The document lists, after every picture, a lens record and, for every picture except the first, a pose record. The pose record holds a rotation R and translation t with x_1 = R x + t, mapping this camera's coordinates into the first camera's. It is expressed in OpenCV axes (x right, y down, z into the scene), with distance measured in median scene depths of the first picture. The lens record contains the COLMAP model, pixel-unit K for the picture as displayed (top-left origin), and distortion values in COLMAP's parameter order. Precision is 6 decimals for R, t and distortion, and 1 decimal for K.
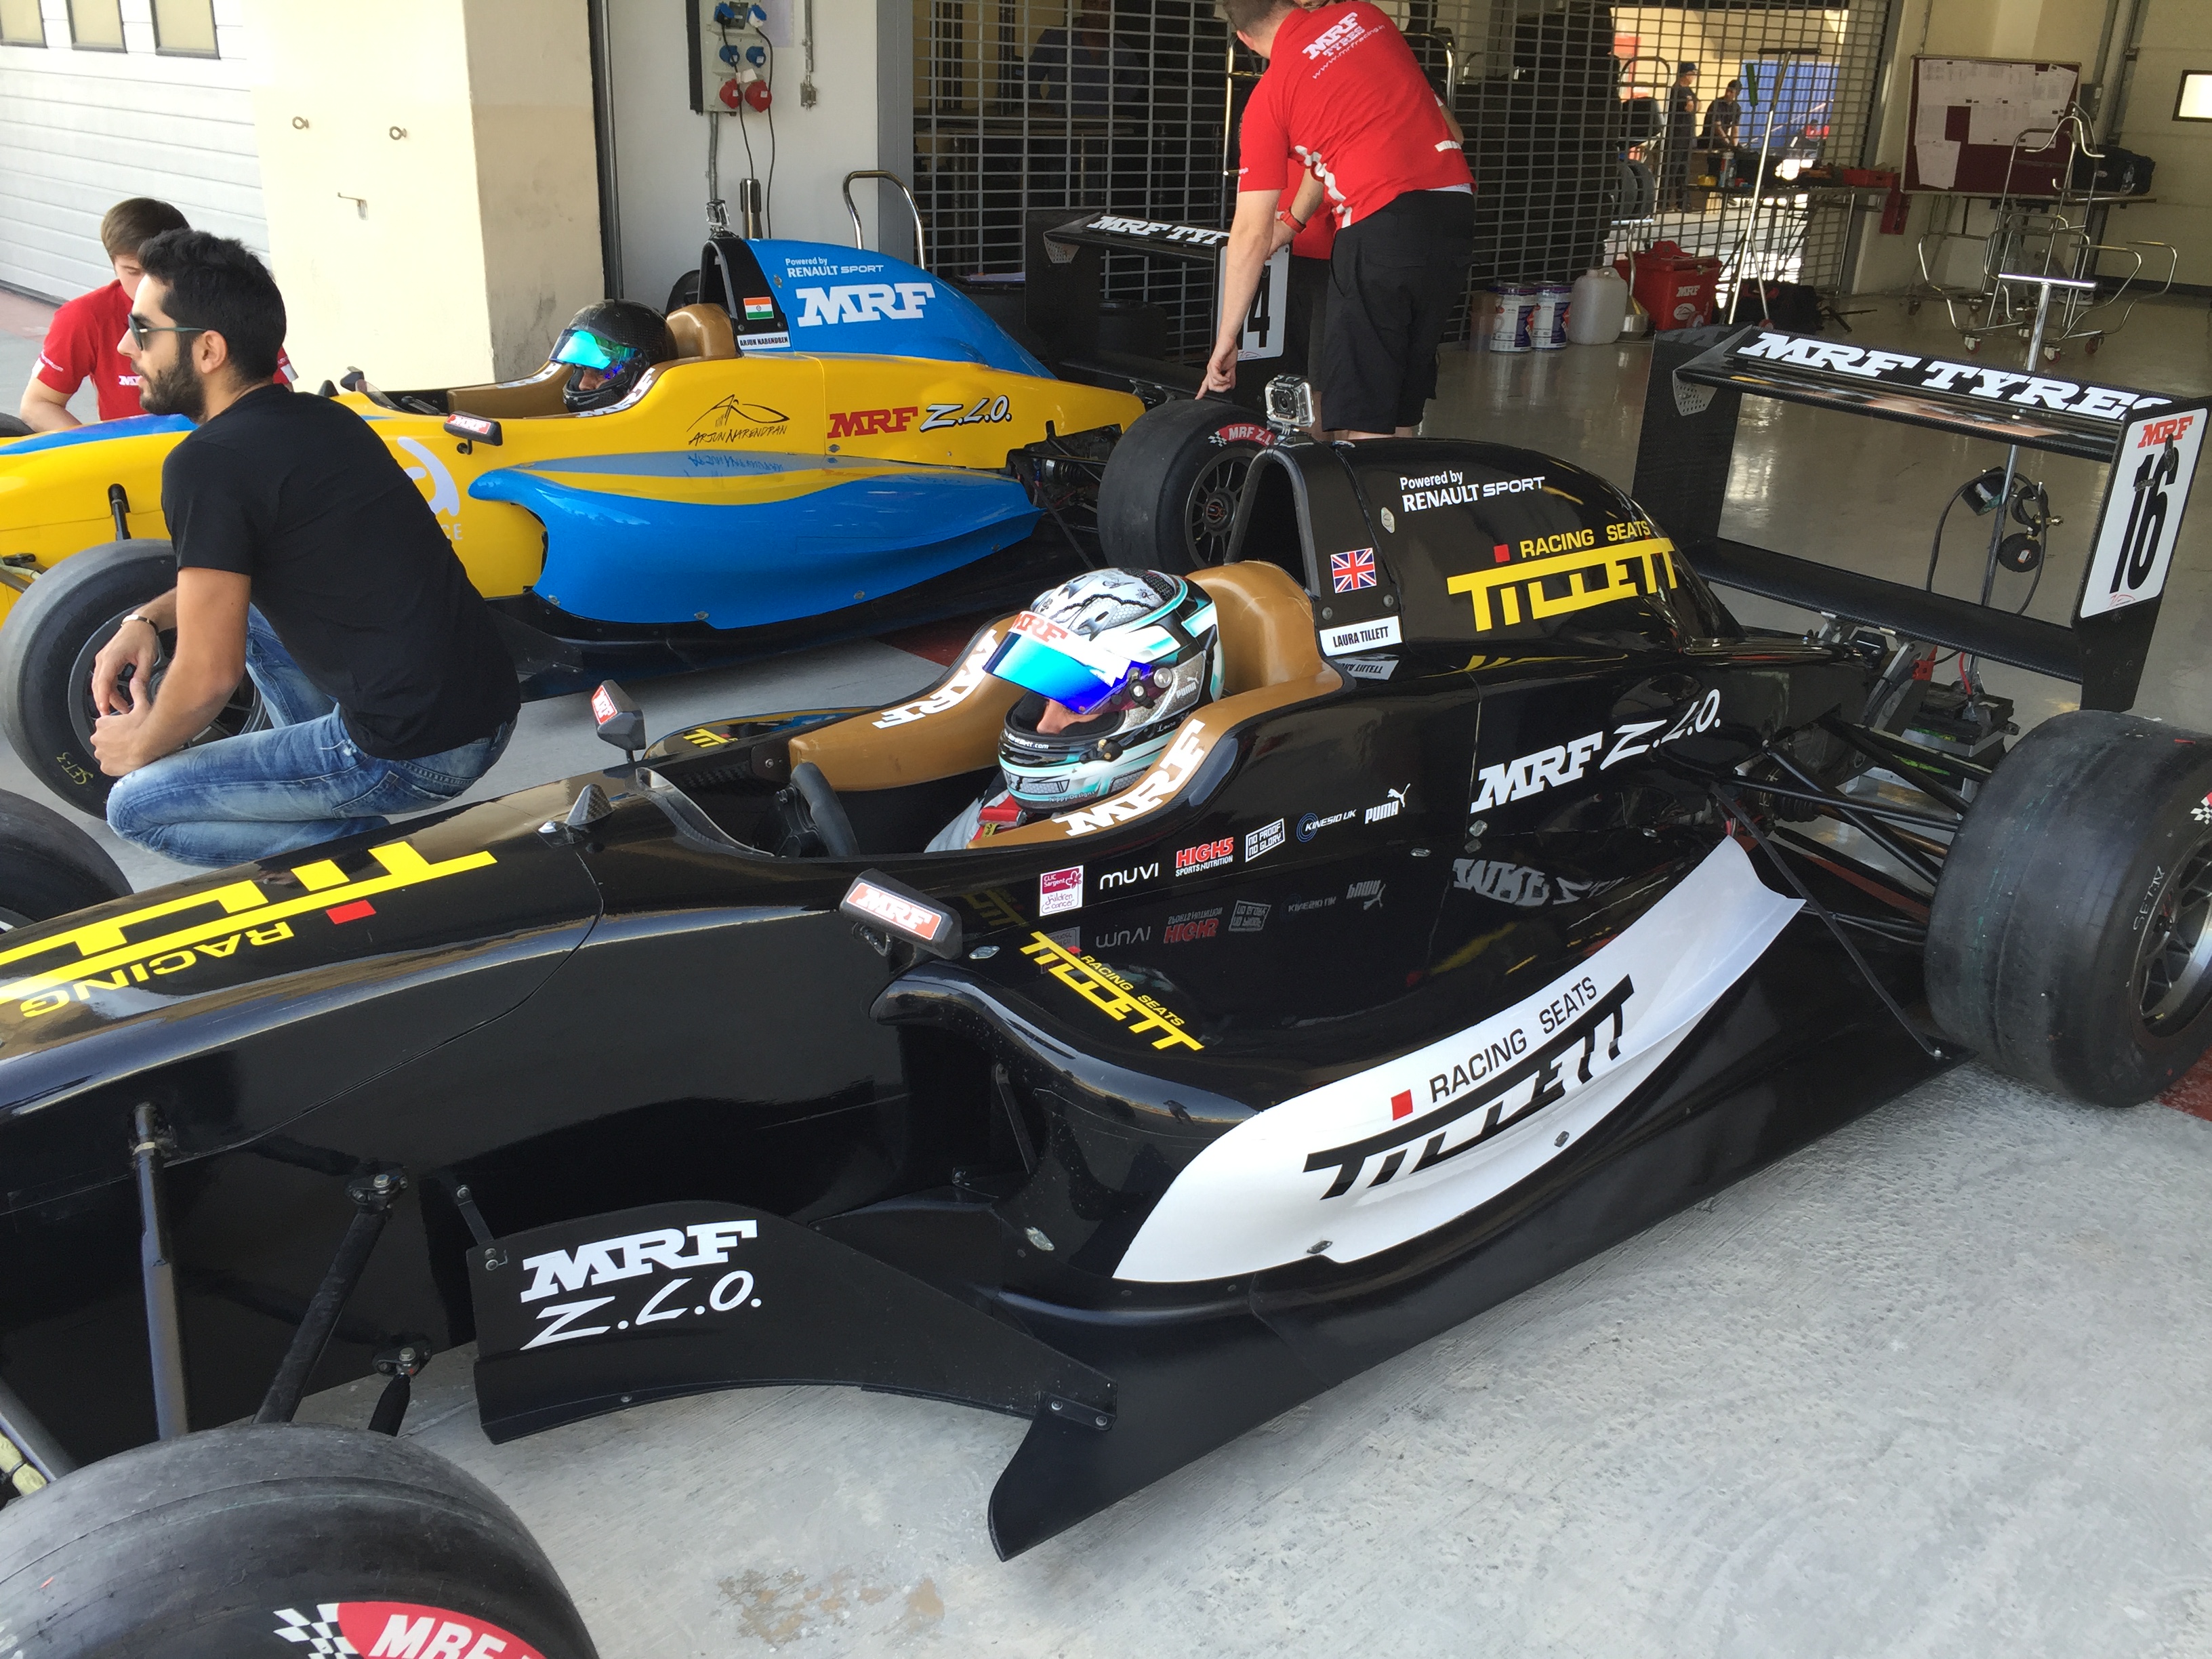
lens RADIAL K [[1899.8, 0, 1108.2], [0, 1899.8, 820.1], [0, 0, 1]] dist [0.056227, -0.061192]
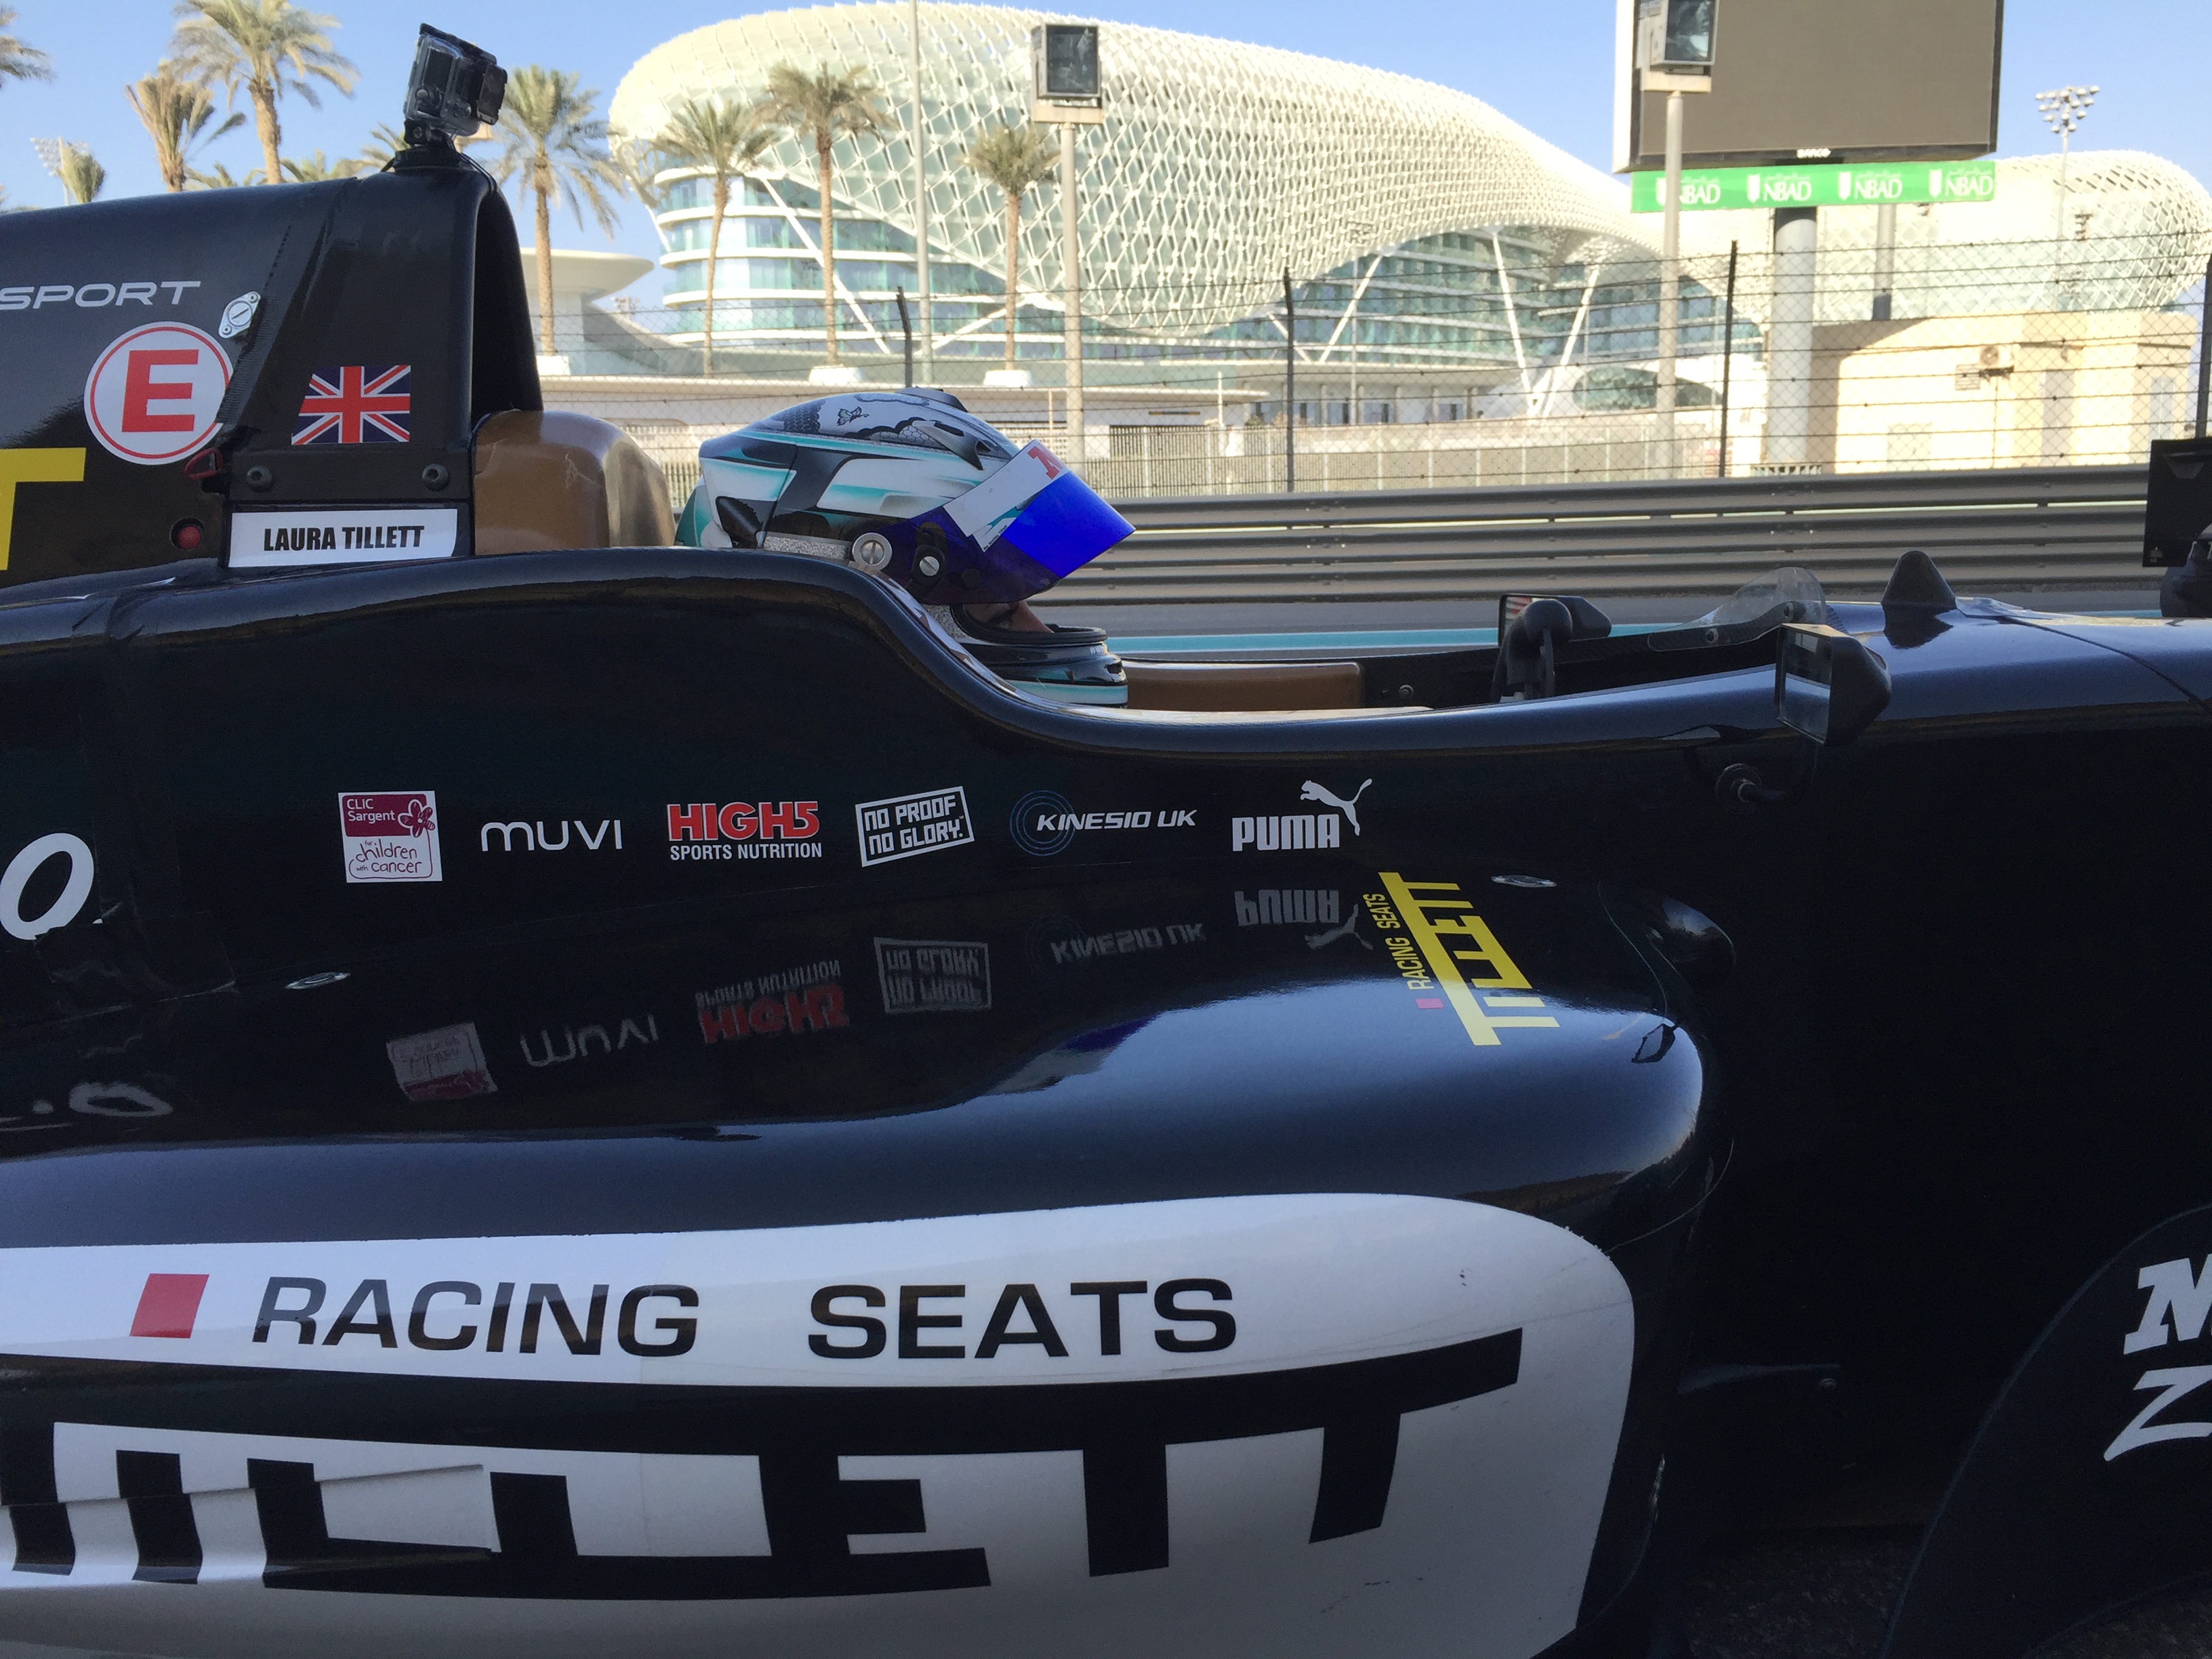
lens RADIAL K [[1881.8, 0, 1079.4], [0, 1881.8, 853.7], [0, 0, 1]] dist [0.006107, 0.002222]
pose [[0.770207, 0.052666, -0.635616, 0.377148], [-0.179473, 0.974211, -0.136755, 0.067364], [0.612022, 0.219405, 0.759797, 0.640720]]
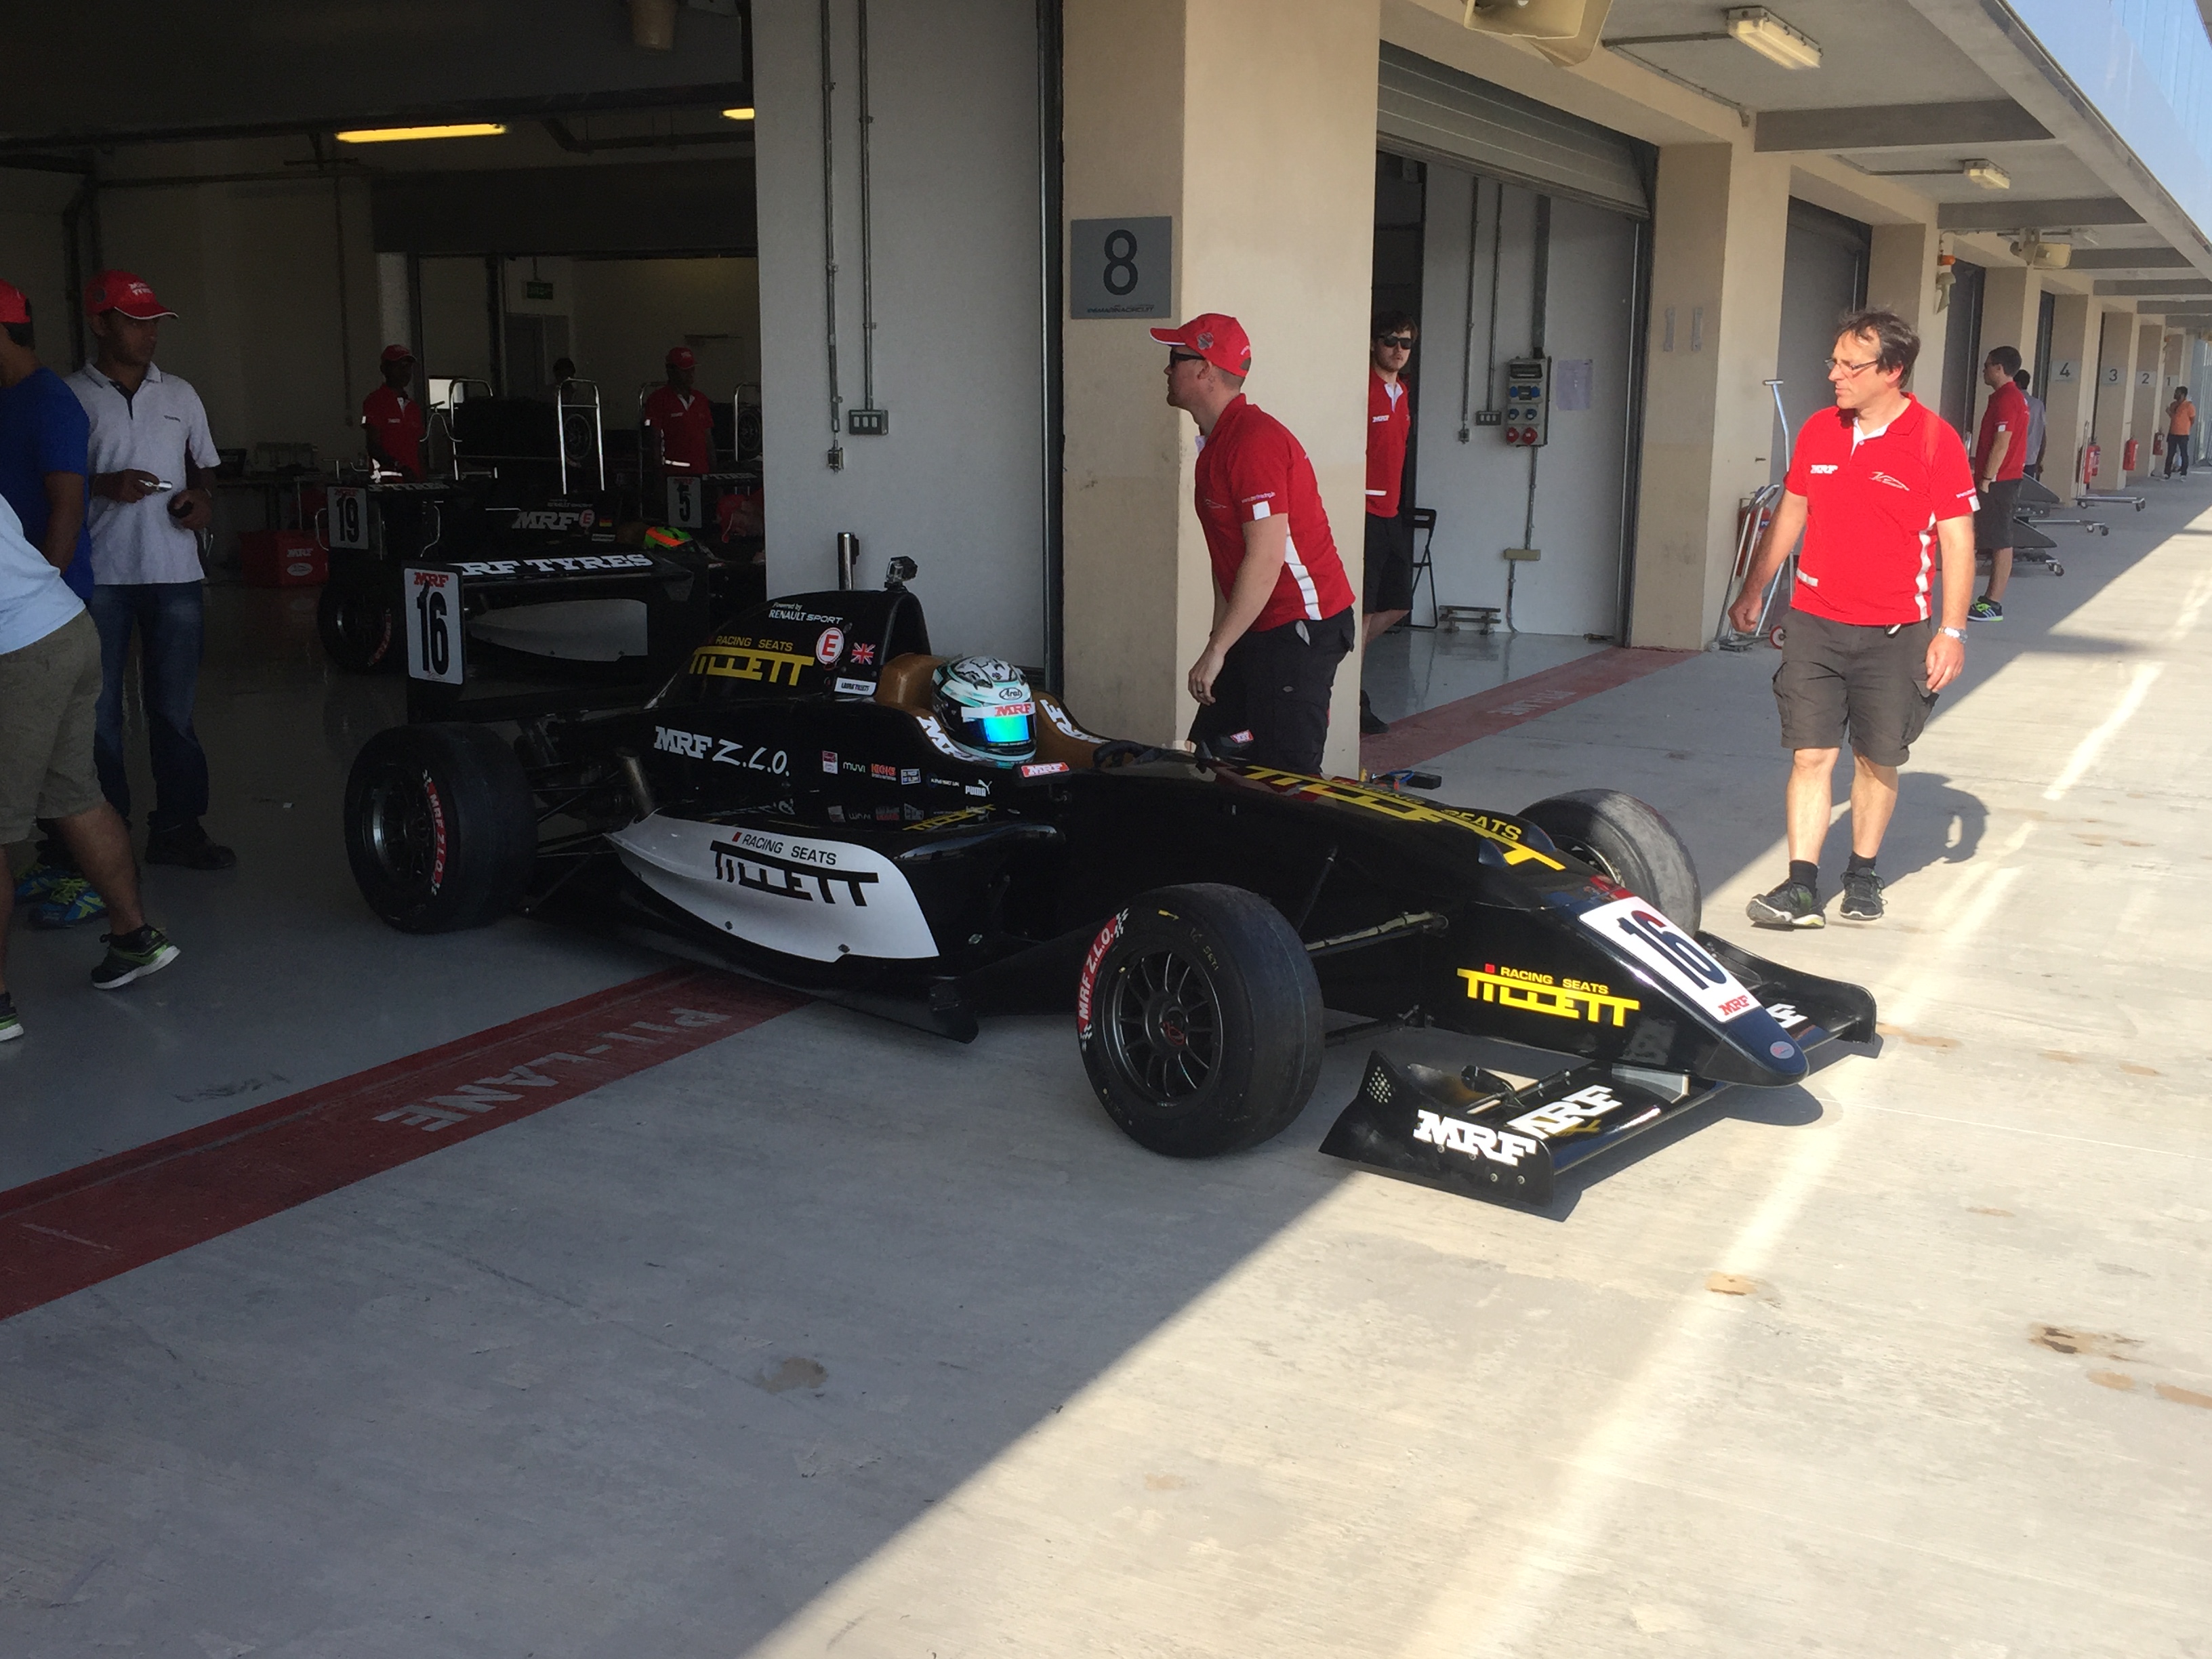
lens RADIAL K [[2236.2, 0, 1106.0], [0, 2236.2, 829.5], [0, 0, 1]] dist [-0.013533, -0.004288]
pose [[0.190361, 0.159540, -0.968664, 2.250244], [-0.356082, 0.930733, 0.083316, -0.193299], [0.914860, 0.329064, 0.233985, 0.618591]]
